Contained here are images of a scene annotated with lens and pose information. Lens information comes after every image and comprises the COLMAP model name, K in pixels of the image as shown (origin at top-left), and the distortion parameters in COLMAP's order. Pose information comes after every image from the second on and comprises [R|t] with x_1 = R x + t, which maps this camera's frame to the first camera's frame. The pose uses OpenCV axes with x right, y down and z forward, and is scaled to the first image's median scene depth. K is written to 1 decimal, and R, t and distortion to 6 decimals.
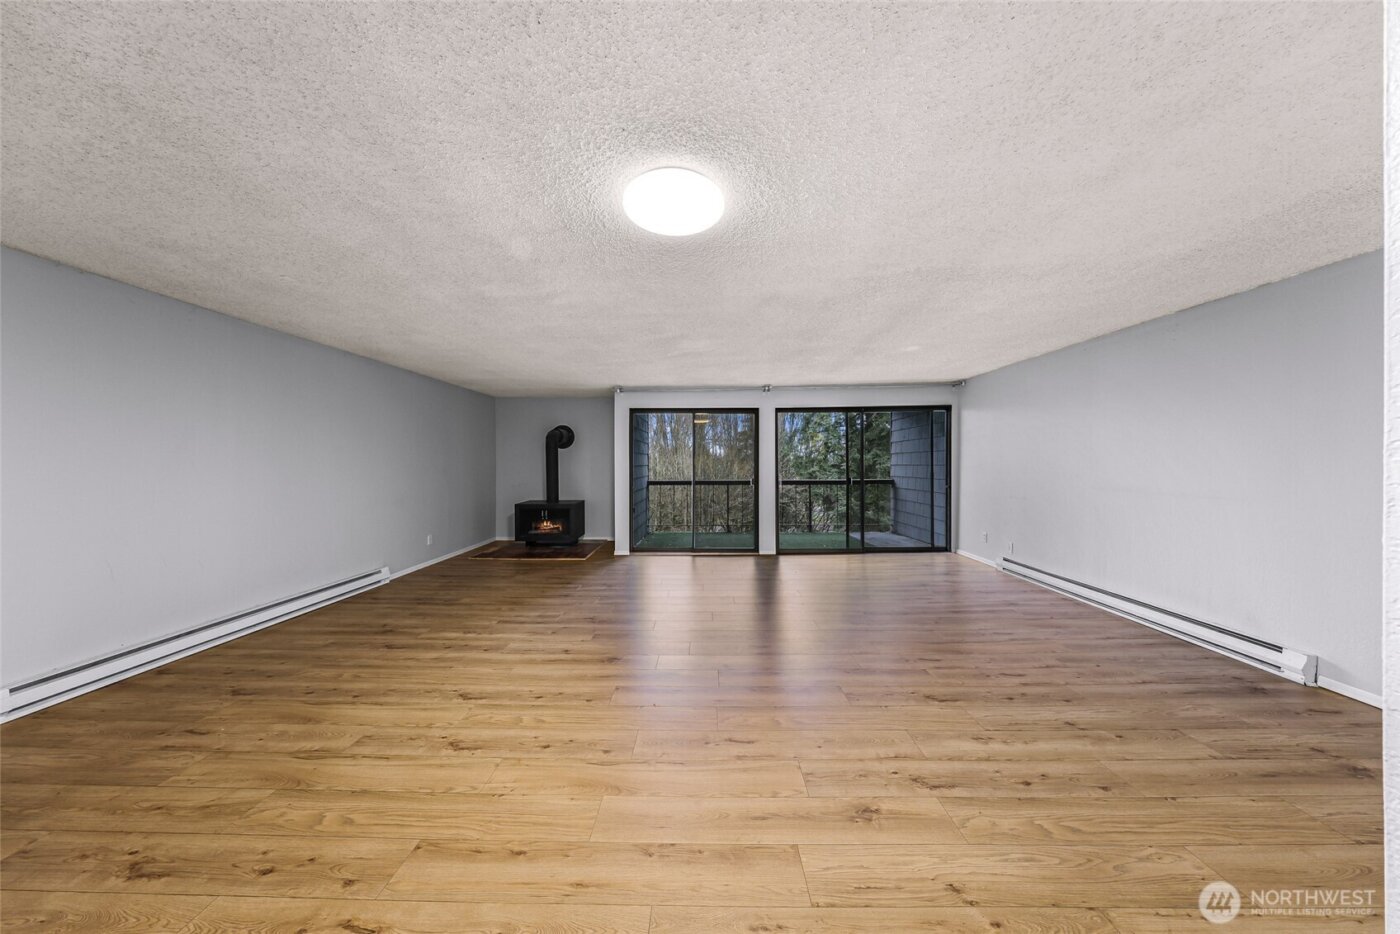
lens RADIAL K [[408.0, 0, 701.9], [0, 408.0, 462.3], [0, 0, 1]] dist [0.002546, -0.000026]
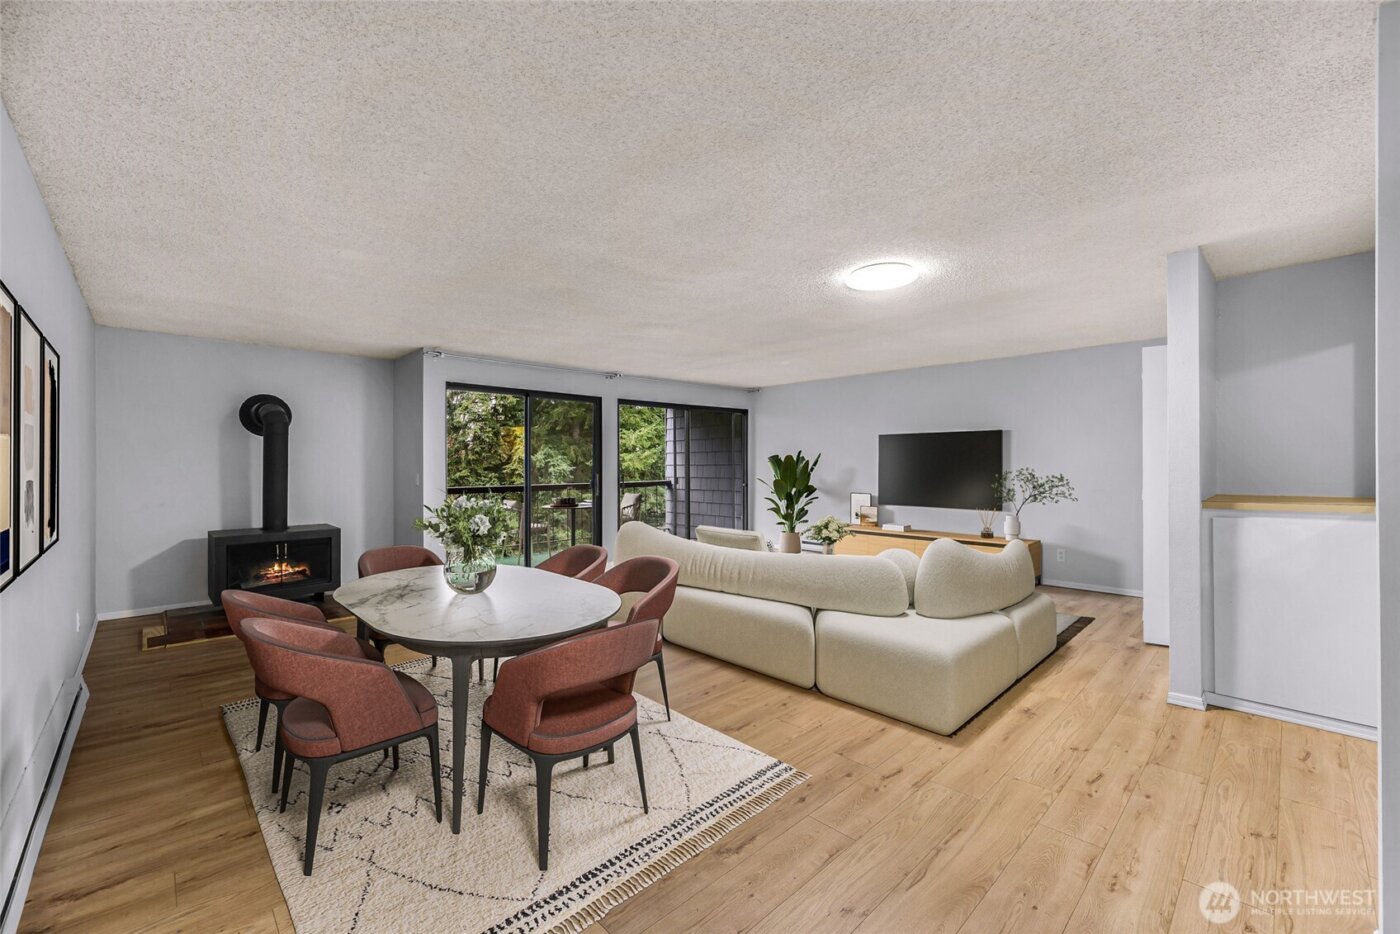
lens RADIAL K [[573.1, 0, 700.0], [0, 573.1, 467.0], [0, 0, 1]] dist [0.000435, -0.000066]
pose [[0.706130, -0.002481, 0.708078, -0.609345], [-0.000355, 0.999992, 0.003858, 0.008067], [-0.708082, -0.002976, 0.706124, 0.011786]]
